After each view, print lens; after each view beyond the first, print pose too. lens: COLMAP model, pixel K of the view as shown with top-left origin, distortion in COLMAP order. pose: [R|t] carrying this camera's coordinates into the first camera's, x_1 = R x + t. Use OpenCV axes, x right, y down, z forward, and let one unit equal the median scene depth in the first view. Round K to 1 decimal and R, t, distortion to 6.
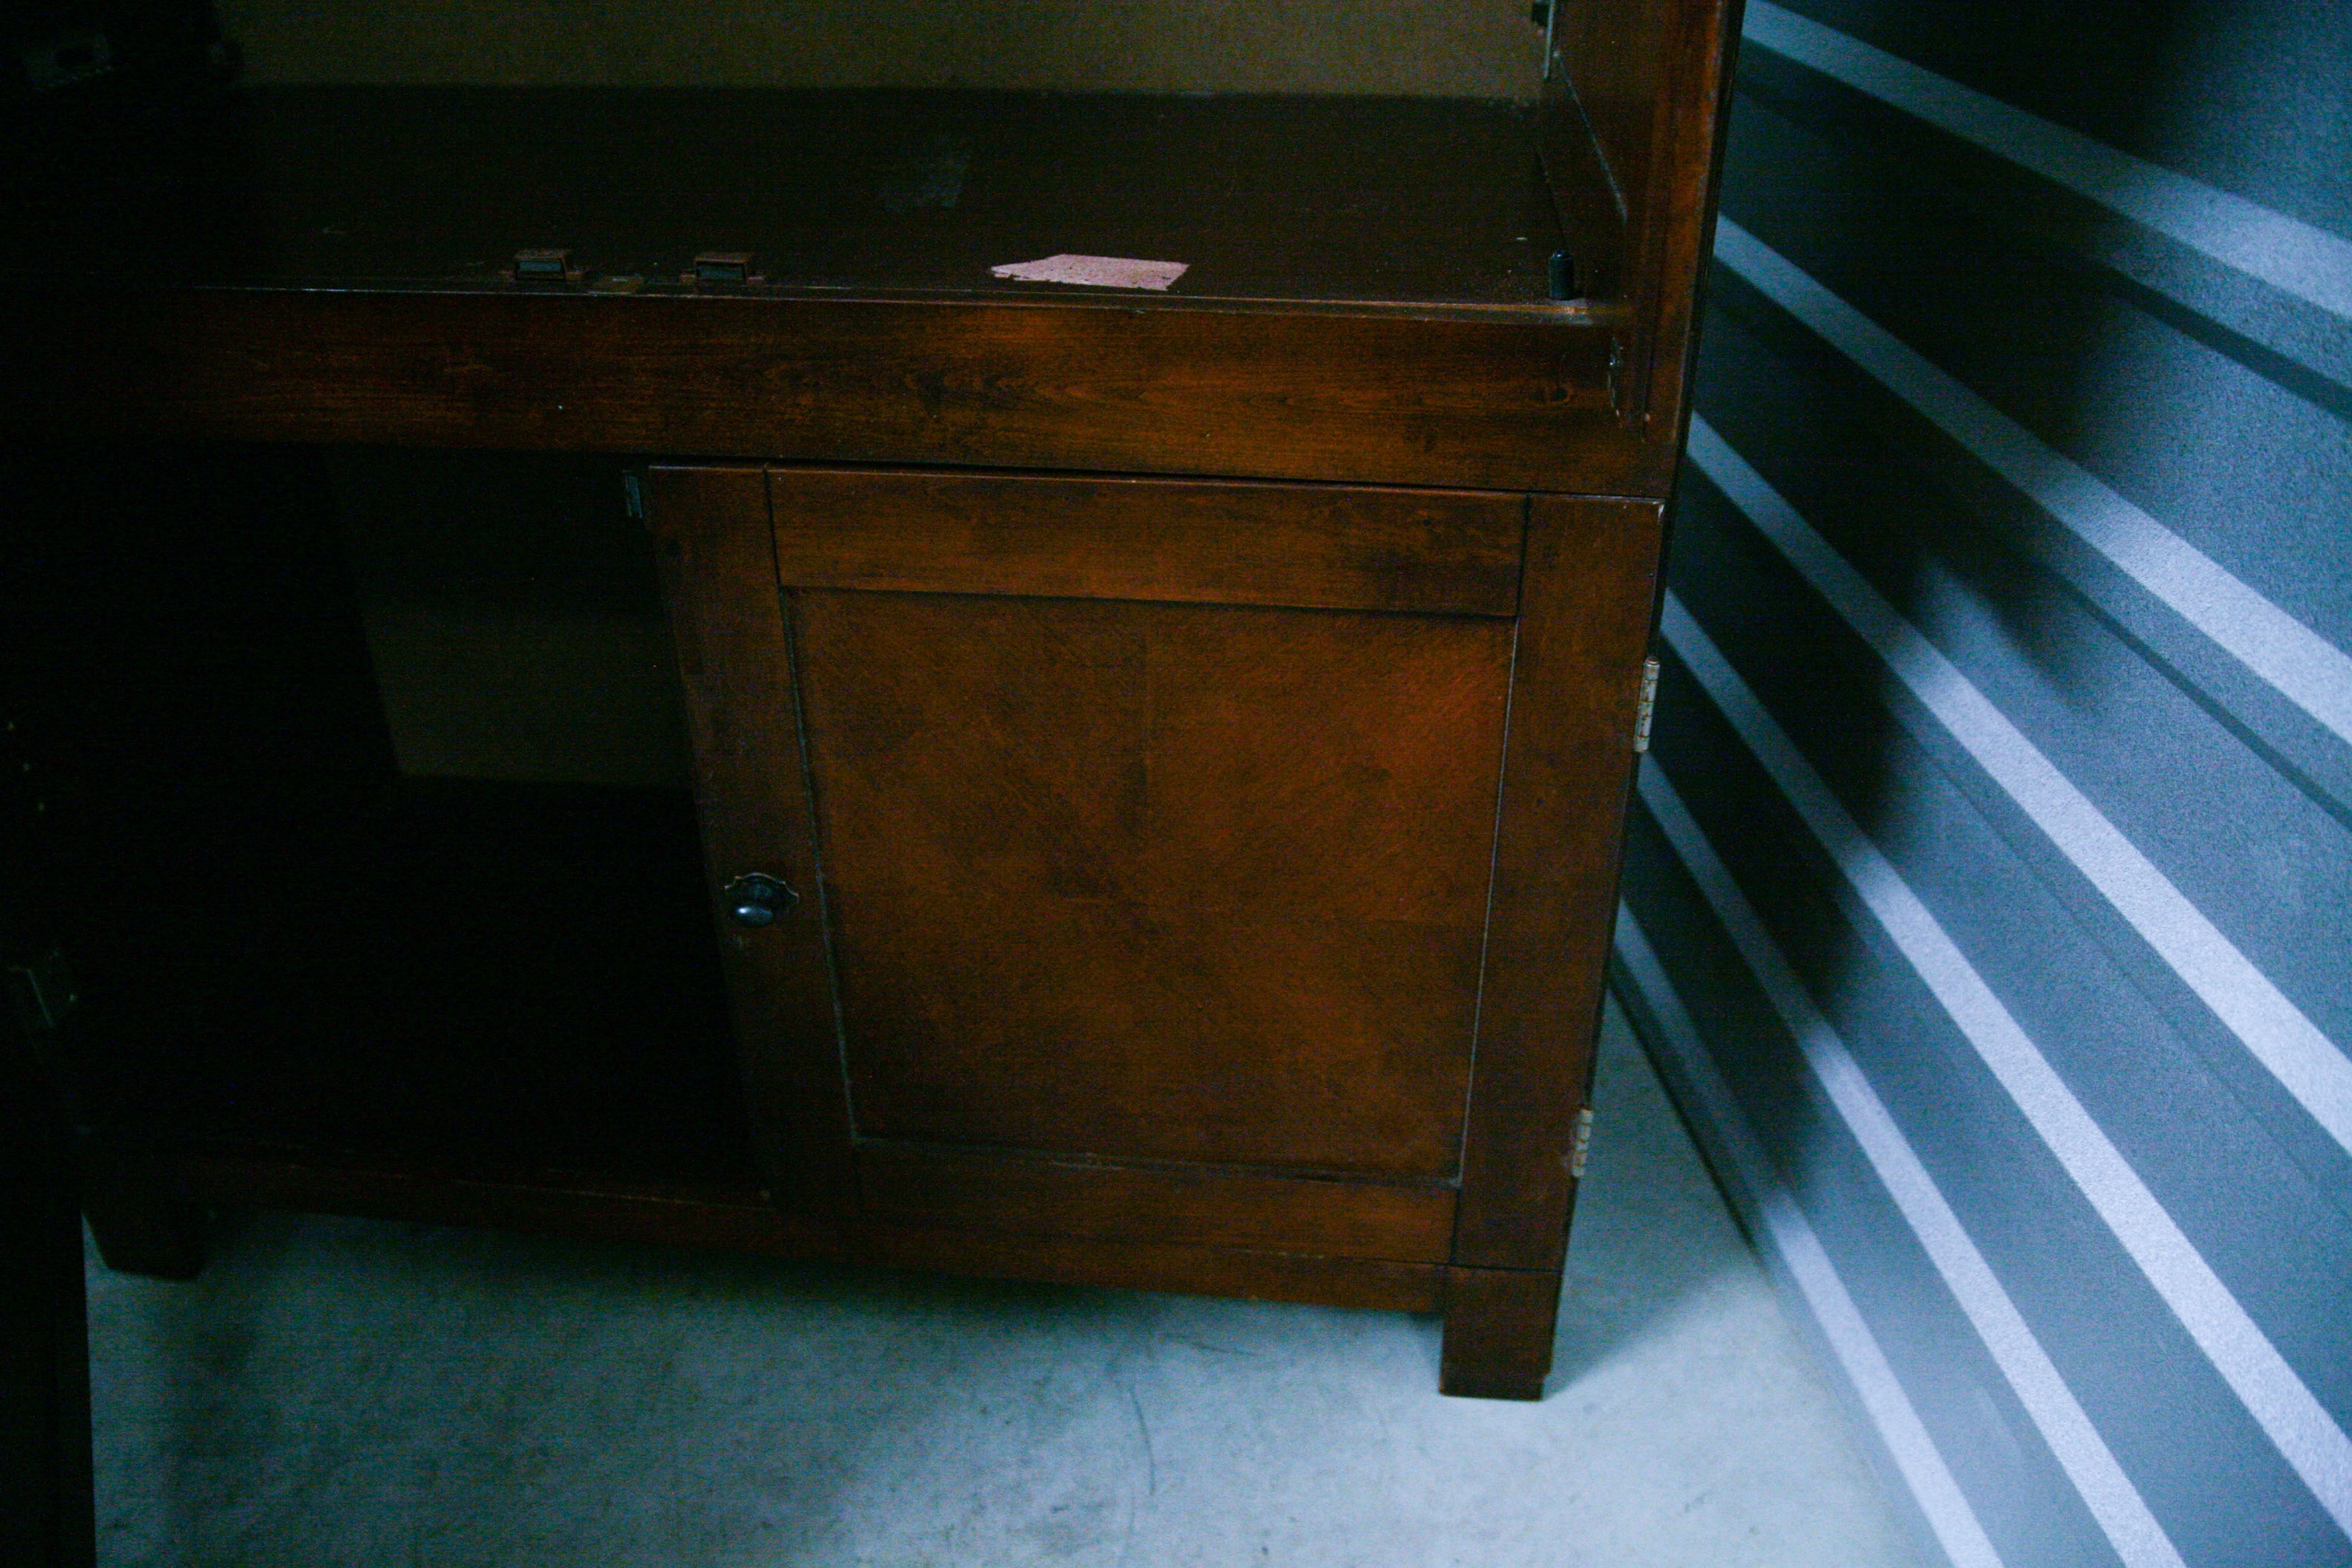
lens RADIAL K [[1774.8, 0, 1176.0], [0, 1774.8, 784.0], [0, 0, 1]] dist [-0.095502, 0.005188]
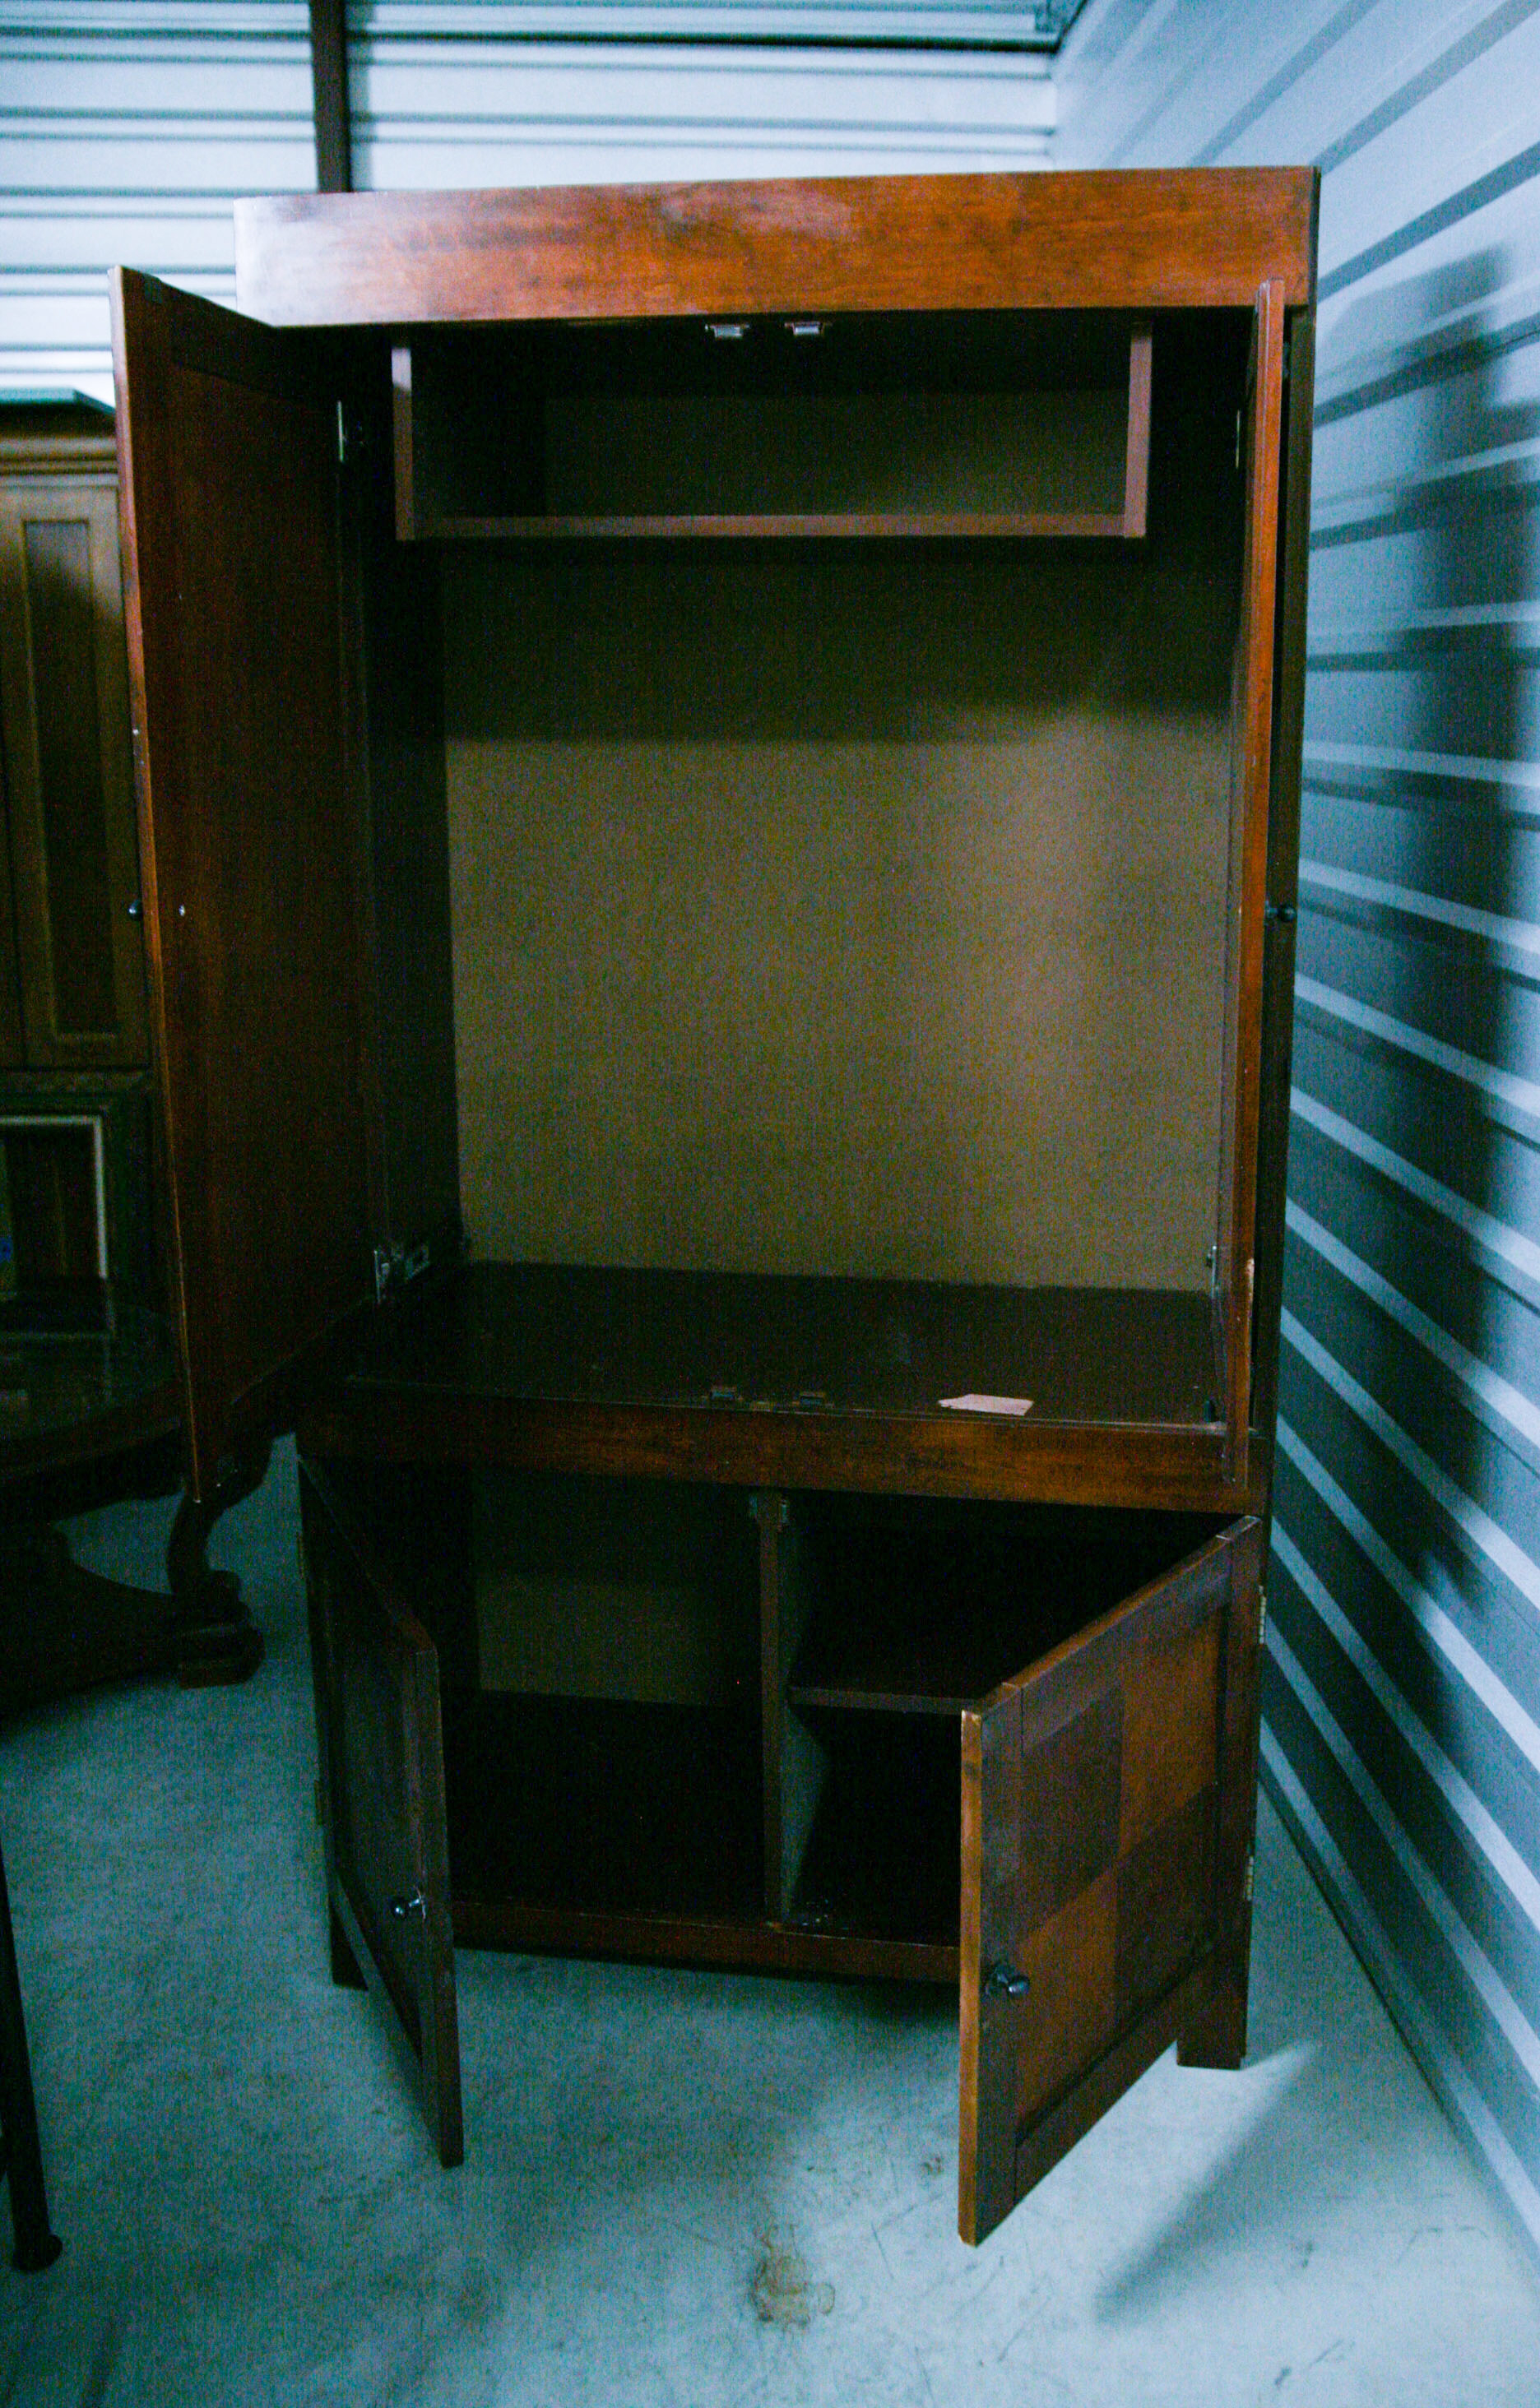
lens RADIAL K [[2134.0, 0, 909.9], [0, 2134.0, 1129.9], [0, 0, 1]] dist [-0.082485, 0.012427]
pose [[0.999839, 0.014478, -0.010561, -0.119400], [-0.017206, 0.940328, -0.339833, 0.267387], [0.005011, 0.339960, 0.940426, -1.510139]]
